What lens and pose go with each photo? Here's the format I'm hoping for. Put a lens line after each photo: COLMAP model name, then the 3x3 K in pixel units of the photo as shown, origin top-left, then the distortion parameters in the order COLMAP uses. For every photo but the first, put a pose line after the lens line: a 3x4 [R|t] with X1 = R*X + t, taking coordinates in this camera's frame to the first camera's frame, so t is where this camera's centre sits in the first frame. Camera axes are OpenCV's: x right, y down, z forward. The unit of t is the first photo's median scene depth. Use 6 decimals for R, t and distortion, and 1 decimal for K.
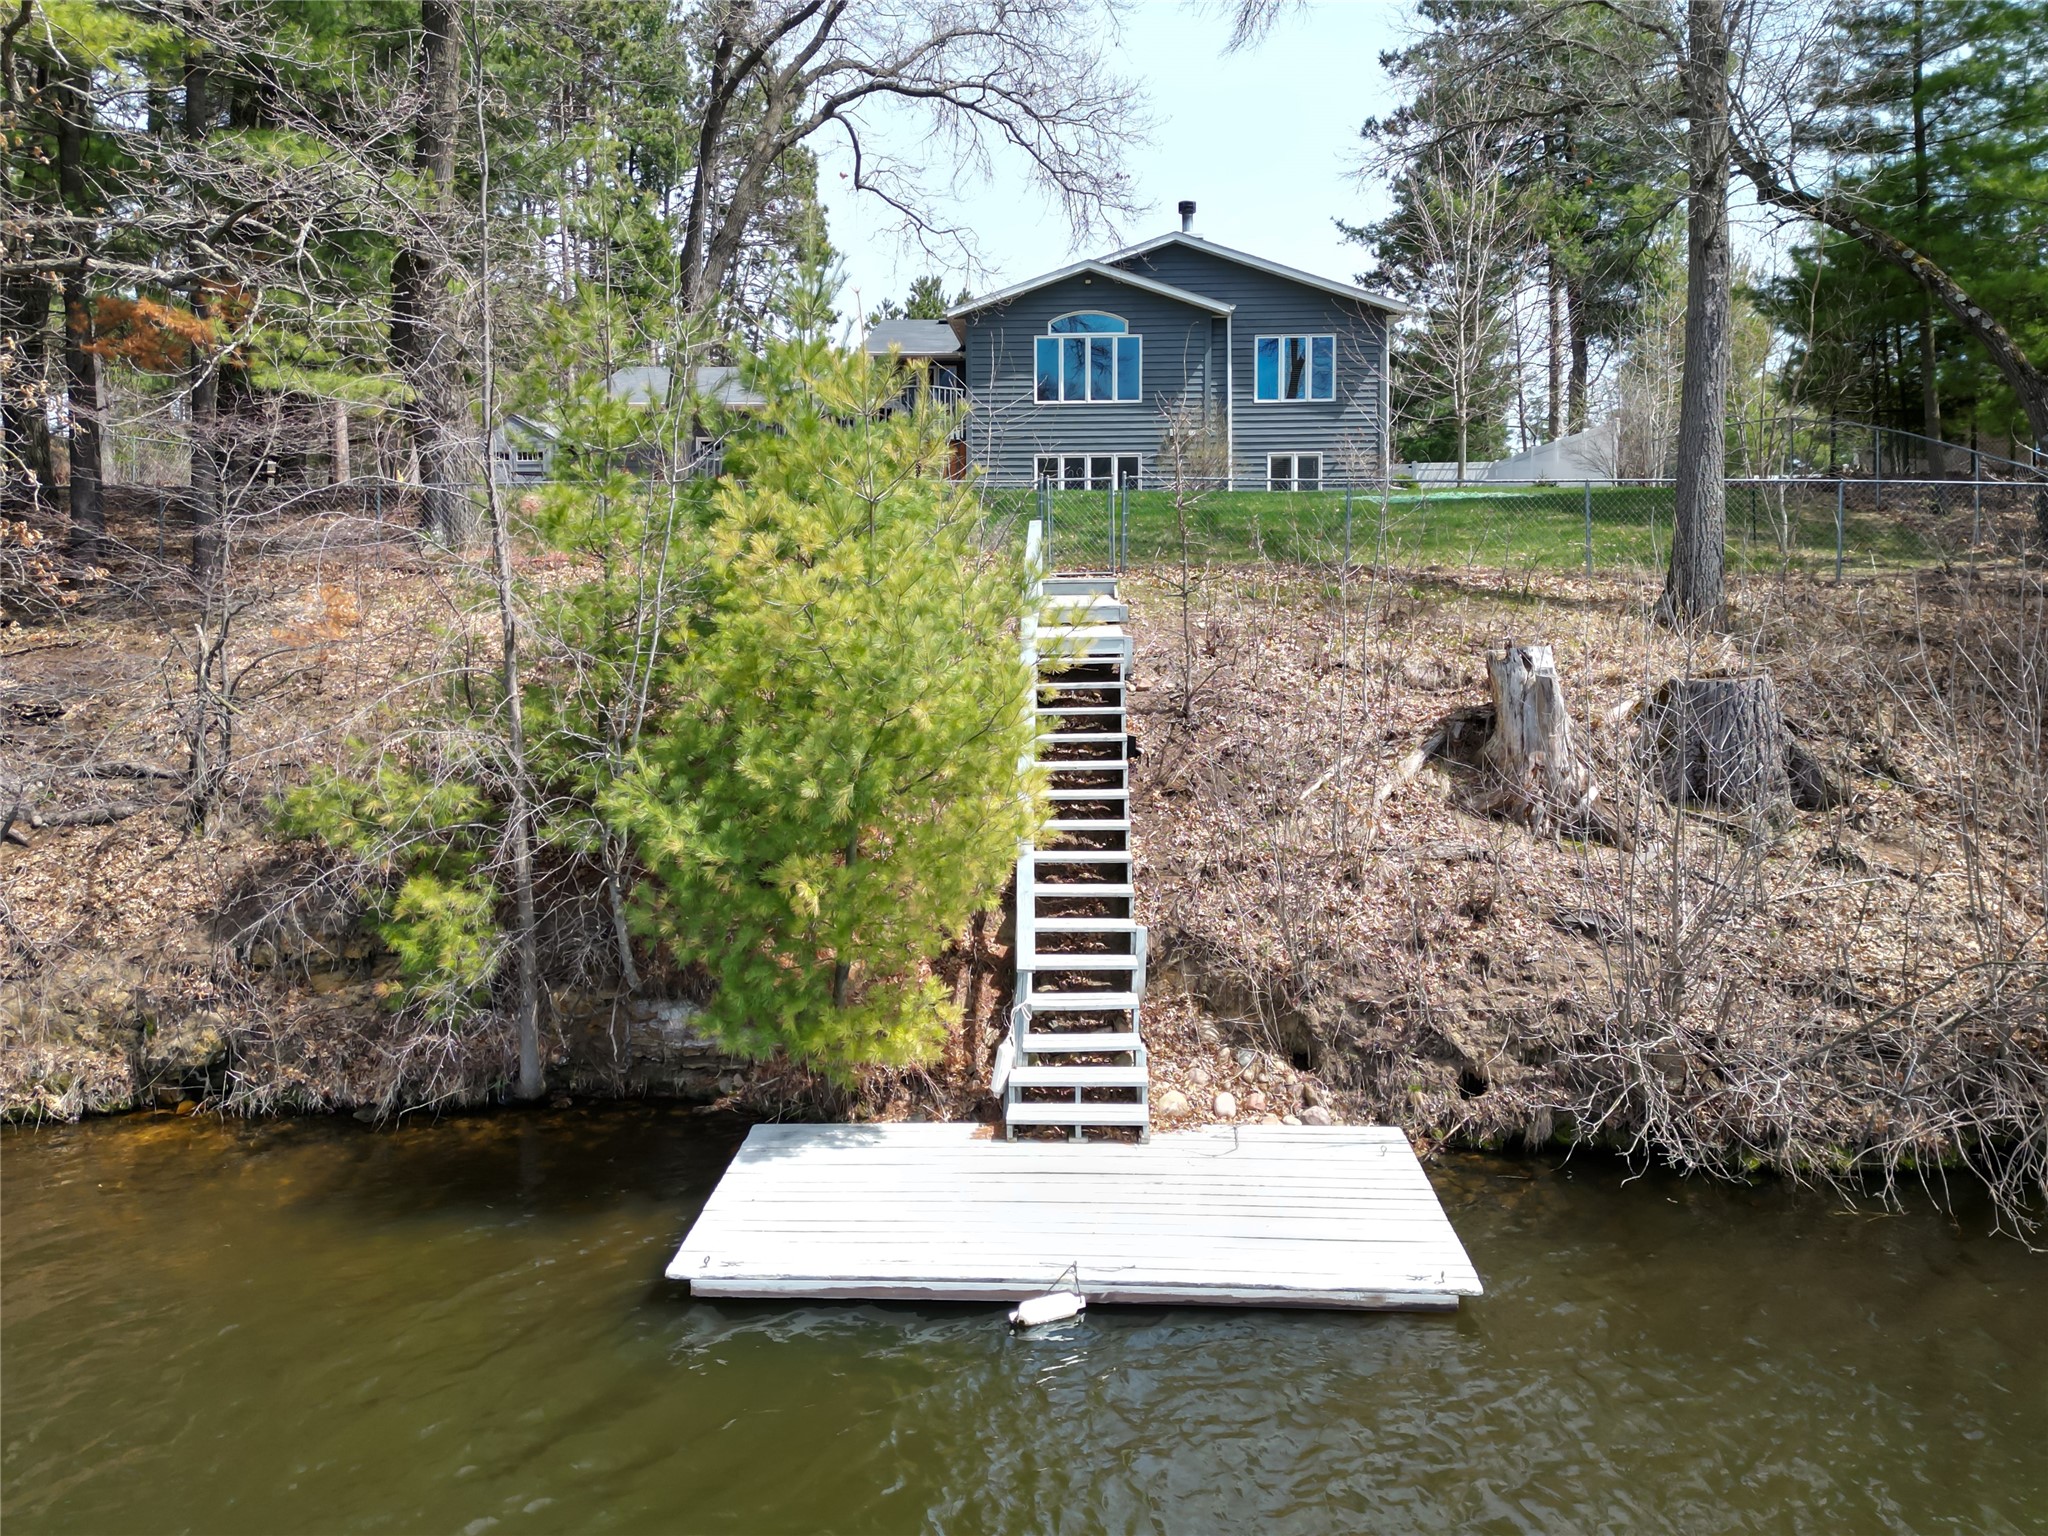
lens RADIAL K [[1498.3, 0, 1046.8], [0, 1498.3, 683.1], [0, 0, 1]] dist [0.002456, -0.000700]
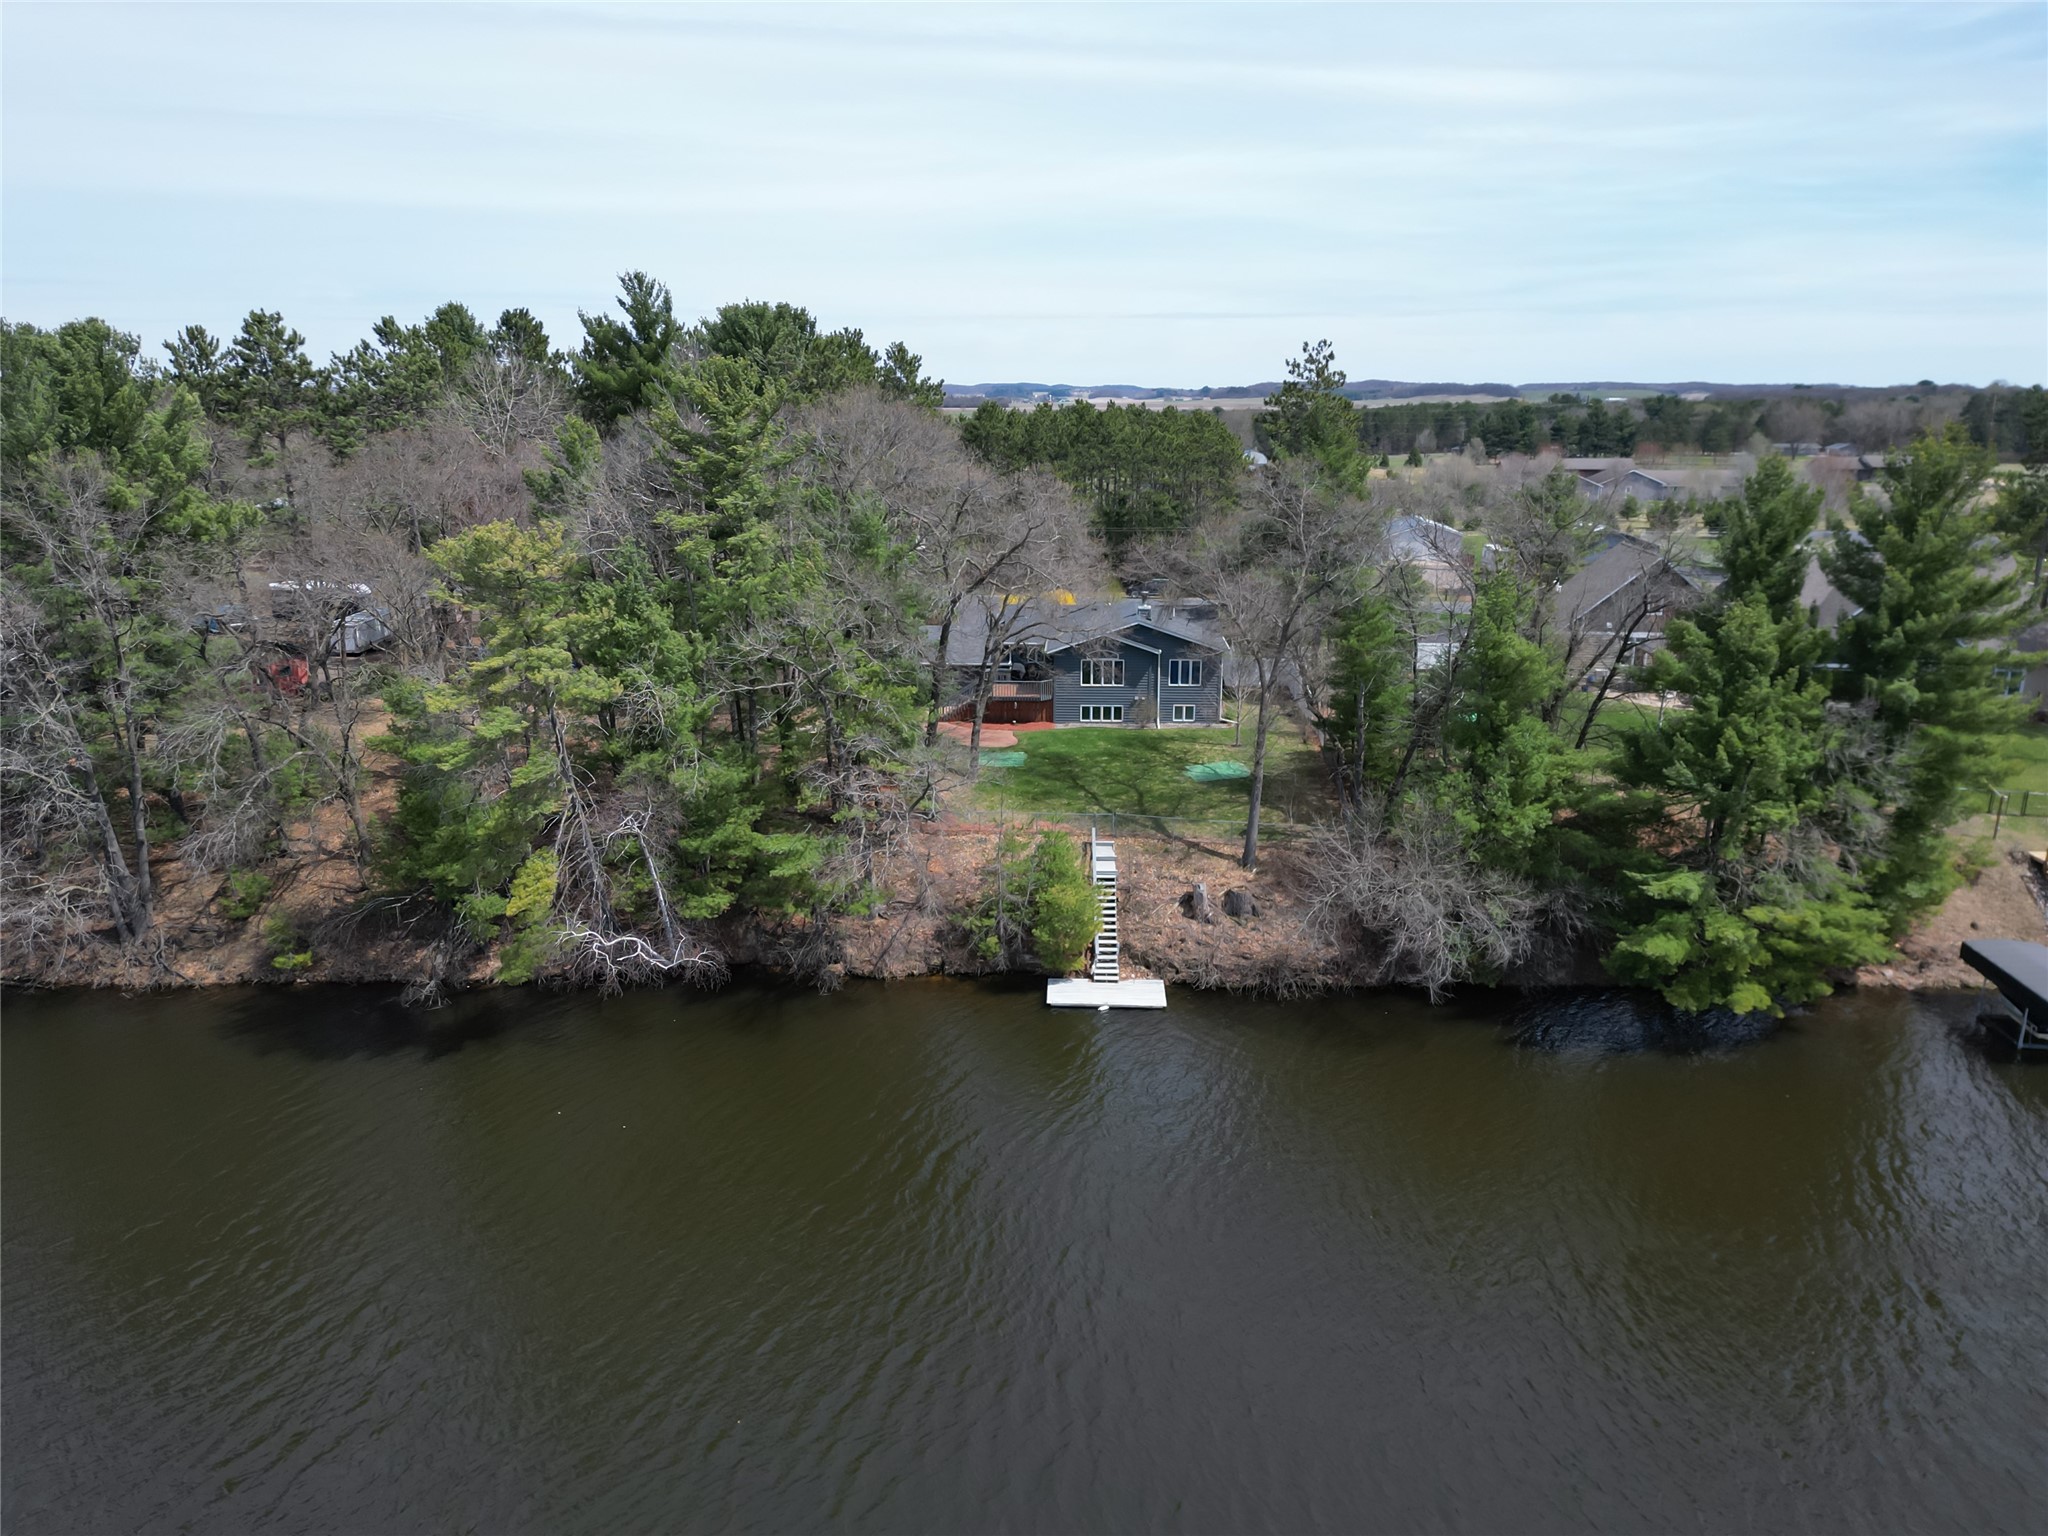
lens RADIAL K [[1430.3, 0, 1026.3], [0, 1430.3, 803.1], [0, 0, 1]] dist [0.101201, -0.130944]
pose [[0.999966, 0.007764, -0.002710, -0.094058], [-0.007008, 0.976985, 0.213192, -0.516999], [0.004303, -0.213166, 0.977007, -1.424212]]
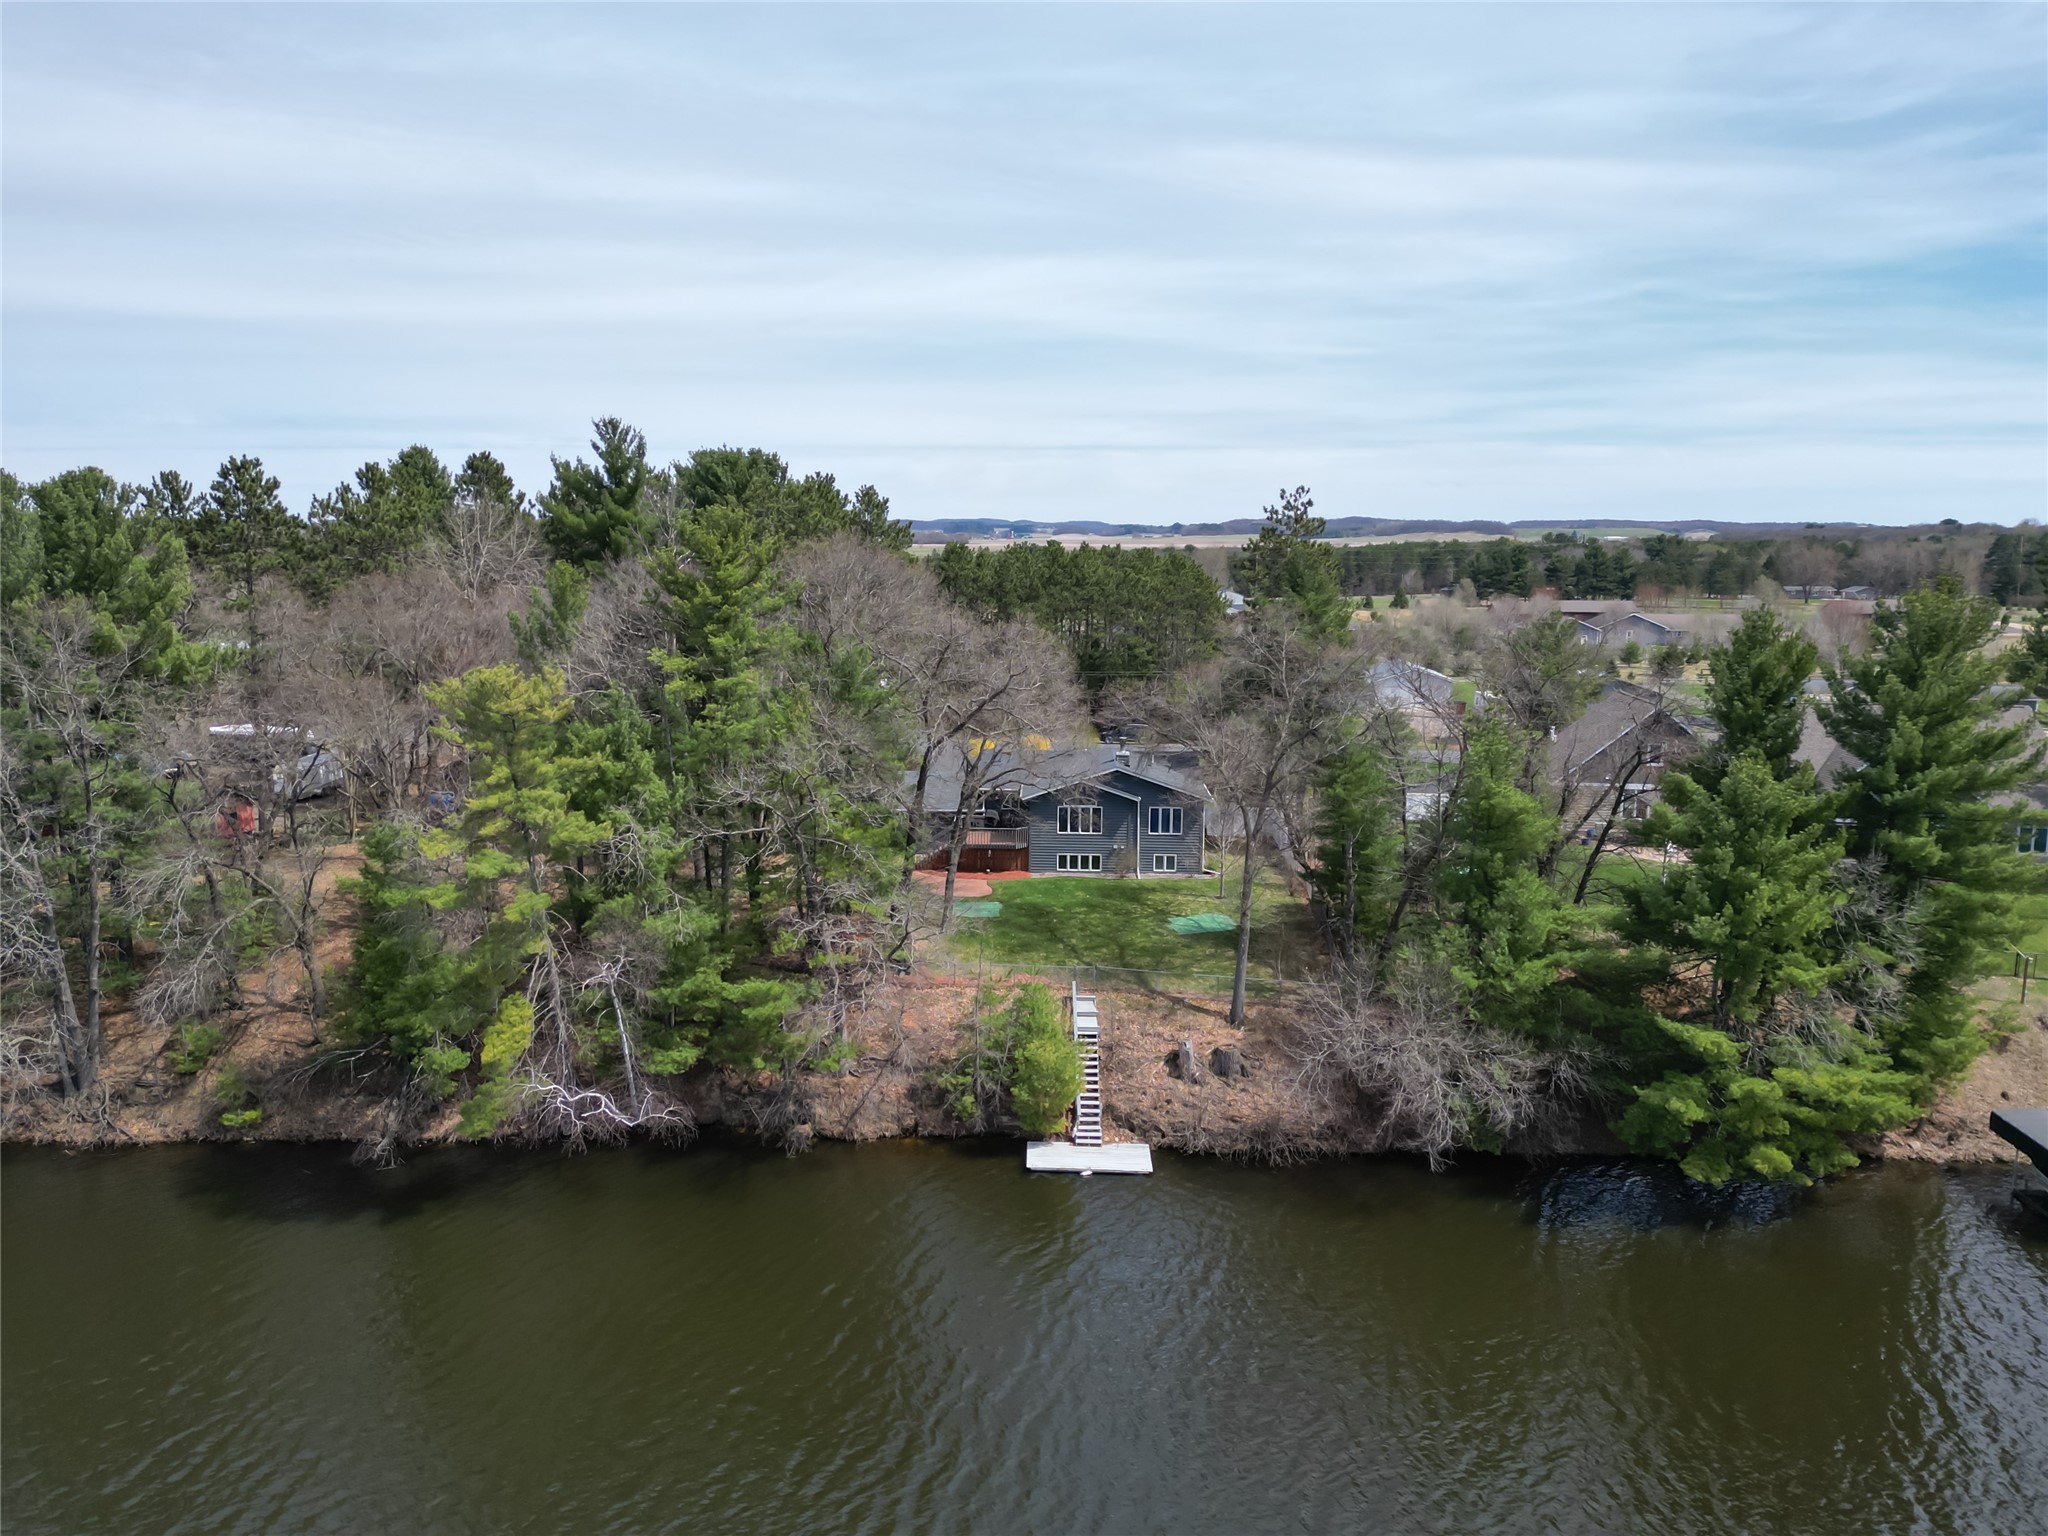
lens RADIAL K [[1439.1, 0, 1024.0], [0, 1439.1, 768.0], [0, 0, 1]] dist [0.096851, -0.103297]
pose [[0.999917, 0.012229, 0.004026, -0.084990], [-0.012540, 0.995894, 0.089650, -0.513738], [-0.002914, -0.089693, 0.995965, -1.380444]]
